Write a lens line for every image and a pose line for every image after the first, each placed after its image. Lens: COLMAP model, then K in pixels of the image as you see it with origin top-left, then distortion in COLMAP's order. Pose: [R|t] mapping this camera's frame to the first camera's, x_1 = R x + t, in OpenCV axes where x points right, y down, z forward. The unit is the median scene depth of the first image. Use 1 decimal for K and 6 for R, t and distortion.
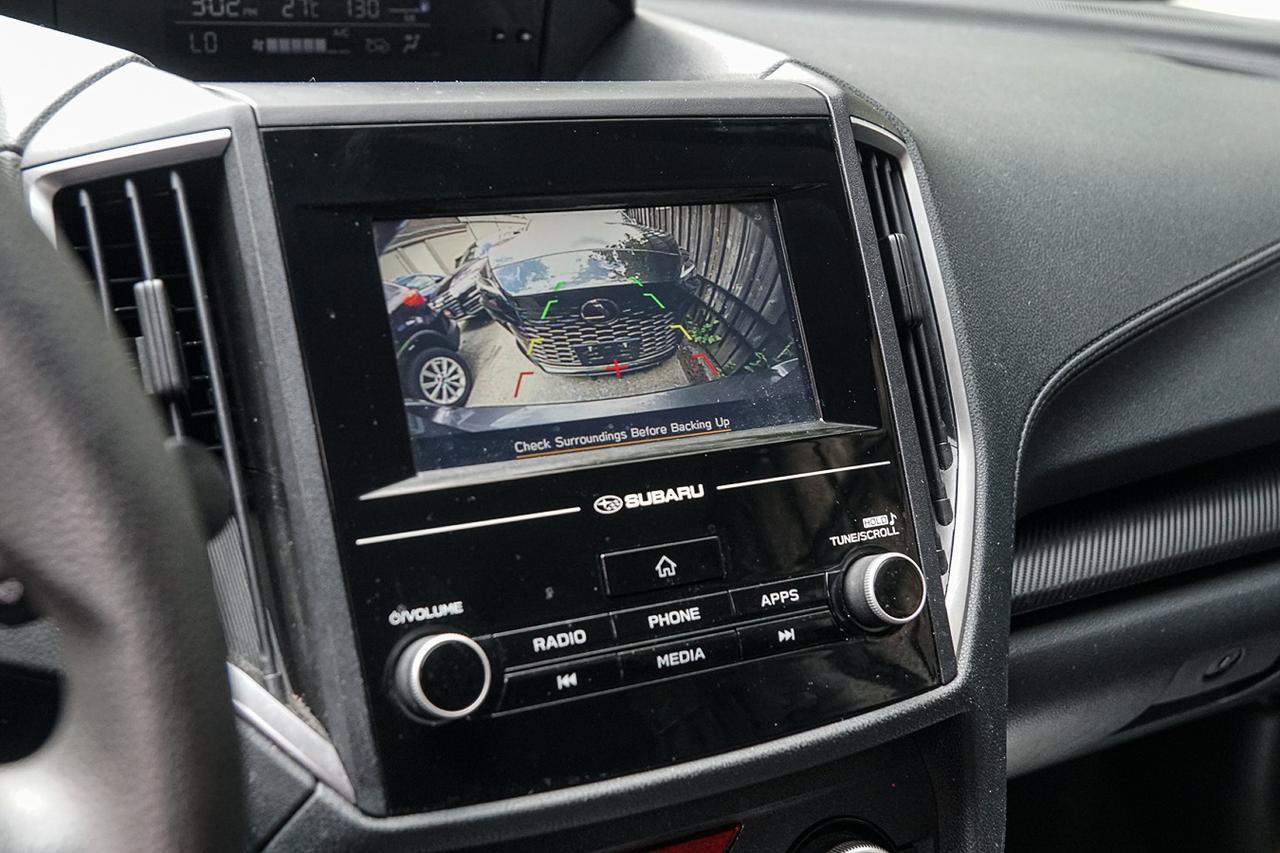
lens RADIAL K [[1586.4, 0, 640.0], [0, 1586.4, 426.5], [0, 0, 1]] dist [-0.014782, 0.061419]
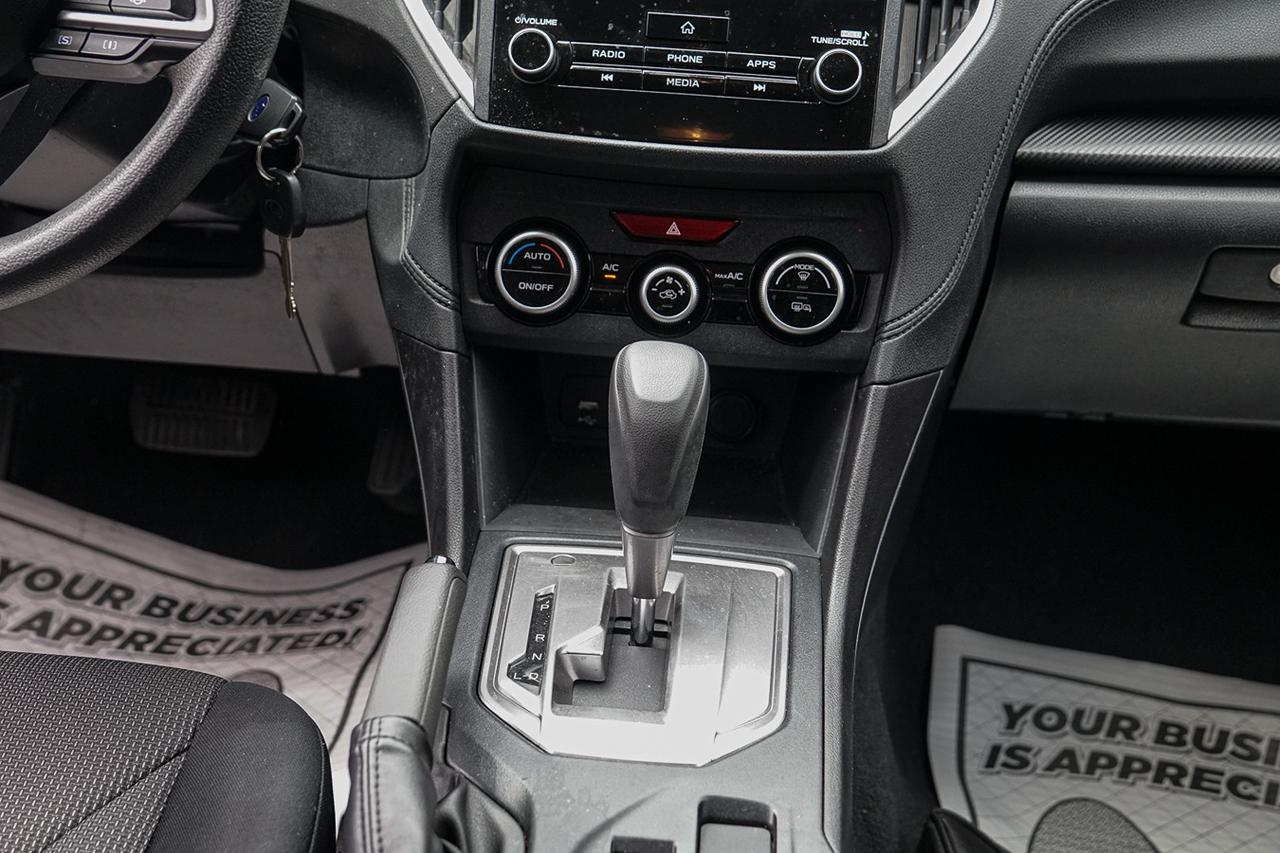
lens RADIAL K [[1805.0, 0, 626.4], [0, 1805.0, 436.0], [0, 0, 1]] dist [0.108896, 0.346182]
pose [[0.840104, 0.213391, -0.498688, 0.991544], [-0.180028, 0.976944, 0.114760, 0.295986], [0.511679, -0.006633, 0.859151, -0.661128]]
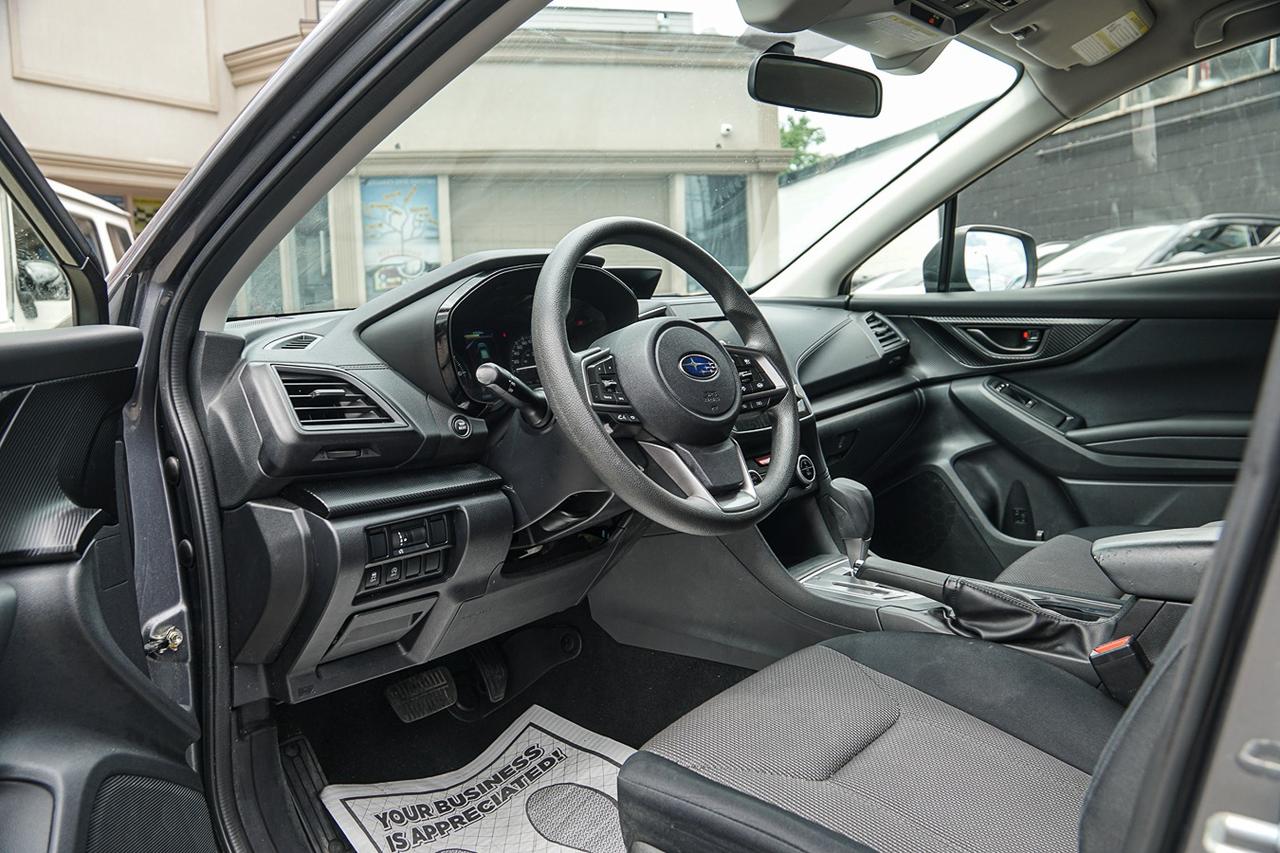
lens RADIAL K [[1013.3, 0, 632.0], [0, 1013.3, 429.5], [0, 0, 1]] dist [-0.138940, 0.118553]
pose [[0.922171, -0.159277, 0.352465, -1.400180], [0.231380, 0.957408, -0.172723, 0.625772], [-0.309942, 0.240833, 0.919747, -1.568875]]
